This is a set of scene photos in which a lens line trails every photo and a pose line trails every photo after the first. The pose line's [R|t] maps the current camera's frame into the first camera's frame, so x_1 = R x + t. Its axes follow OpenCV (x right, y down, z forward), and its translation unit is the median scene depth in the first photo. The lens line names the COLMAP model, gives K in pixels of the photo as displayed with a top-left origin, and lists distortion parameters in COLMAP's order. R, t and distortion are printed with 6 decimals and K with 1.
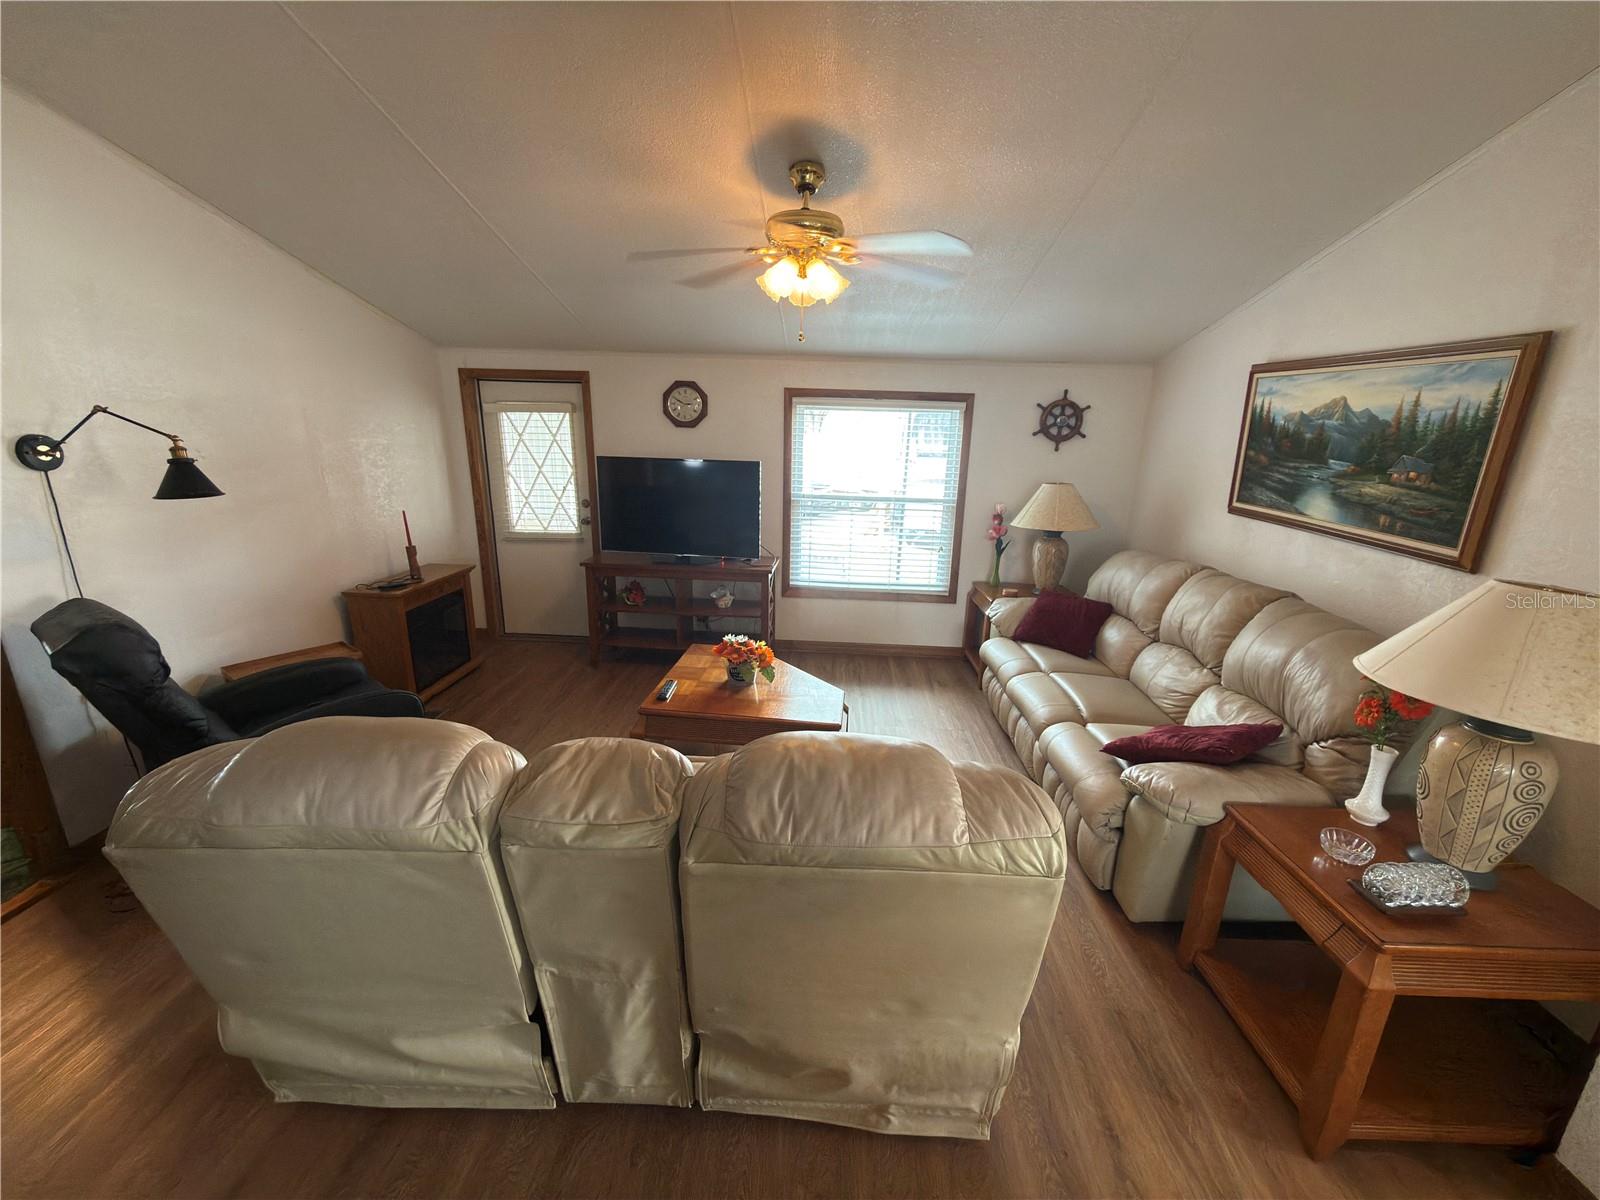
lens RADIAL K [[634.4, 0, 803.5], [0, 634.4, 593.3], [0, 0, 1]] dist [-0.000527, 0.000360]
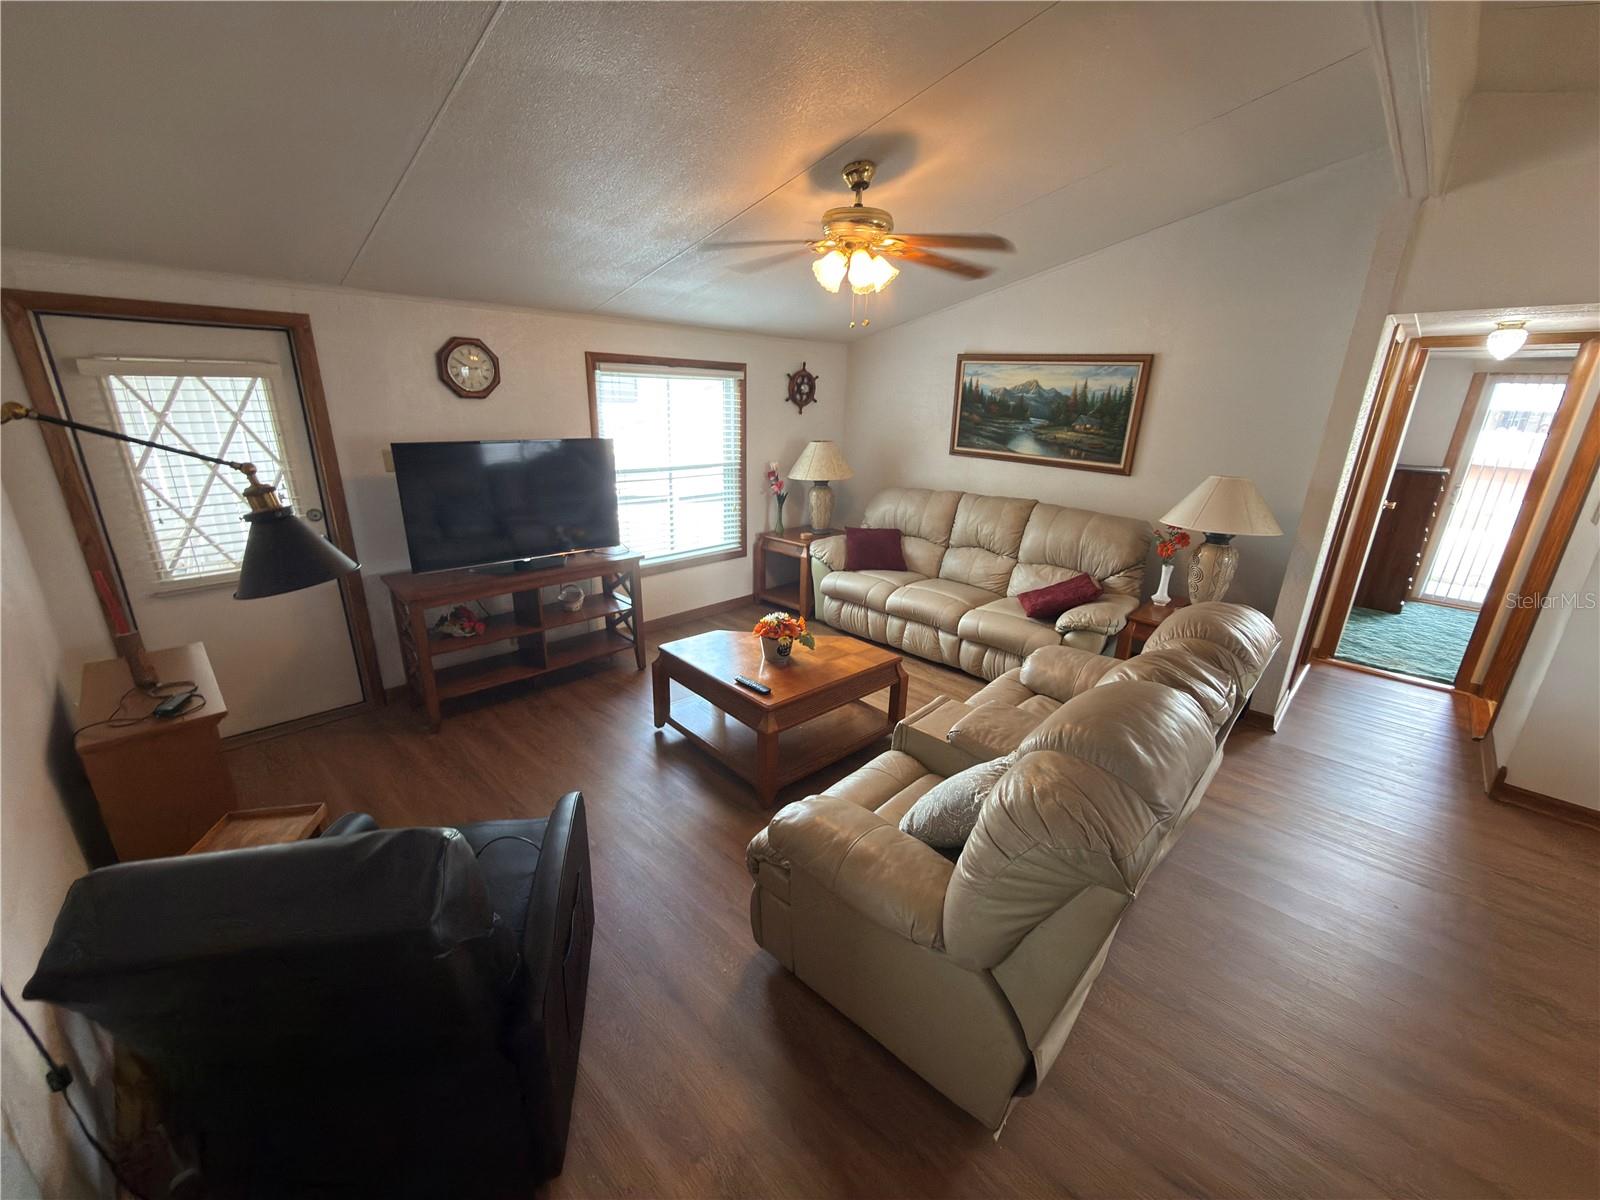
lens RADIAL K [[634.4, 0, 810.8], [0, 634.4, 592.6], [0, 0, 1]] dist [-0.000527, 0.000360]
pose [[0.664898, -0.232348, 0.709877, -0.717288], [0.181127, 0.972176, 0.148550, -0.098367], [-0.724640, 0.029808, 0.688483, 0.238509]]
